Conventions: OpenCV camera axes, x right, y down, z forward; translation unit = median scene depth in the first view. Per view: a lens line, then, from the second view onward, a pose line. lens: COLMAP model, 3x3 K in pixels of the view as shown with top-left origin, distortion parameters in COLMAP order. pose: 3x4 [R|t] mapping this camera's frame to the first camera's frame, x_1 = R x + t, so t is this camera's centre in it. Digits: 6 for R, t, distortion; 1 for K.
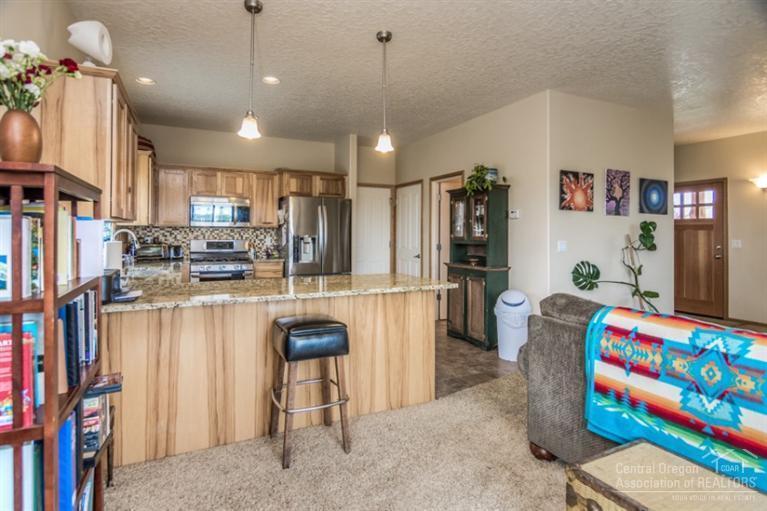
lens RADIAL K [[404.3, 0, 383.2], [0, 404.3, 226.9], [0, 0, 1]] dist [-0.001685, -0.000241]
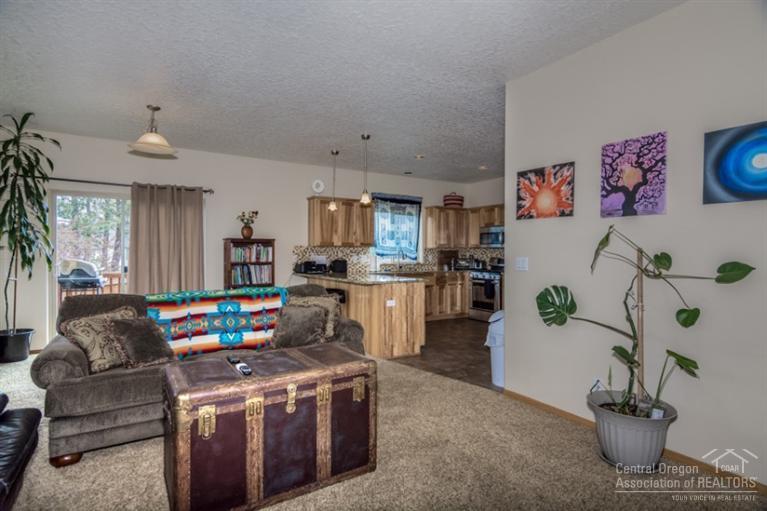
lens RADIAL K [[400.6, 0, 383.5], [0, 400.6, 255.5], [0, 0, 1]] dist [-0.001795, -0.000297]
pose [[0.101858, 0.001768, -0.994797, 1.167591], [0.007291, 0.999970, 0.002524, 0.025565], [0.994772, -0.007510, 0.101842, 0.605624]]
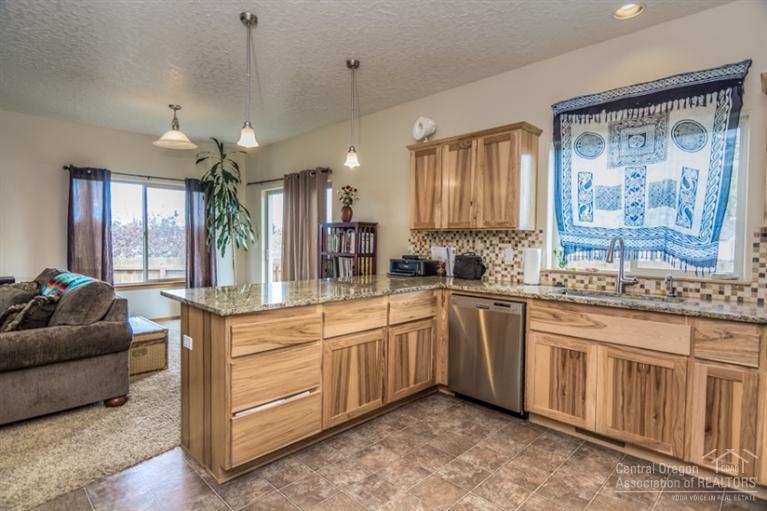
lens RADIAL K [[400.6, 0, 383.5], [0, 400.6, 255.5], [0, 0, 1]] dist [-0.001795, -0.000297]
pose [[-0.940837, -0.001926, -0.338855, 0.001482], [-0.012264, 0.999522, 0.028368, 0.023727], [0.338638, 0.030845, -0.940411, 1.334180]]
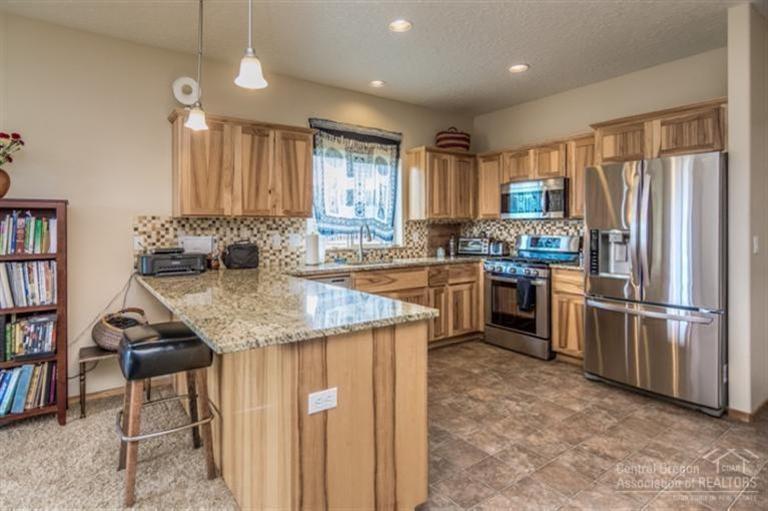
lens RADIAL K [[404.8, 0, 383.7], [0, 404.8, 226.9], [0, 0, 1]] dist [-0.001685, -0.000241]
pose [[0.177154, -0.004187, -0.984174, 0.407399], [0.013562, 0.999906, -0.001812, 0.016664], [0.984090, -0.013027, 0.177194, 0.731017]]
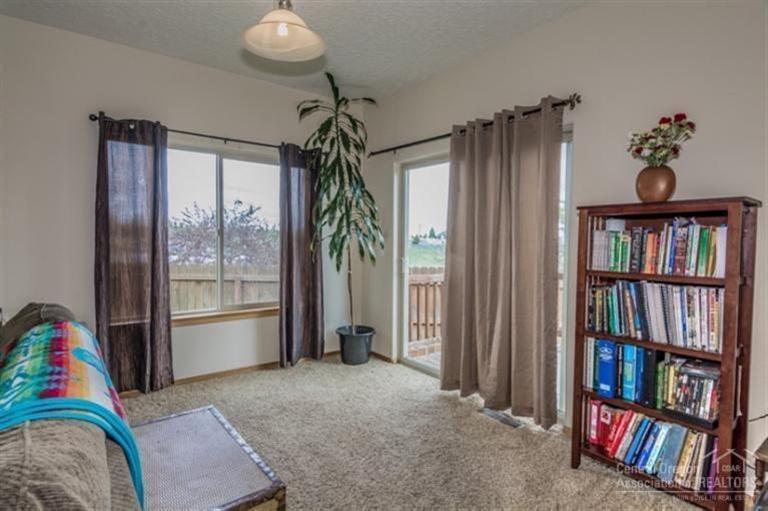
lens RADIAL K [[401.1, 0, 384.0], [0, 401.1, 255.5], [0, 0, 1]] dist [-0.001795, -0.000297]
pose [[-0.978661, -0.005665, -0.205404, 0.138359], [-0.011336, 0.999586, 0.026442, 0.018891], [0.205169, 0.028206, -0.978320, 0.674490]]
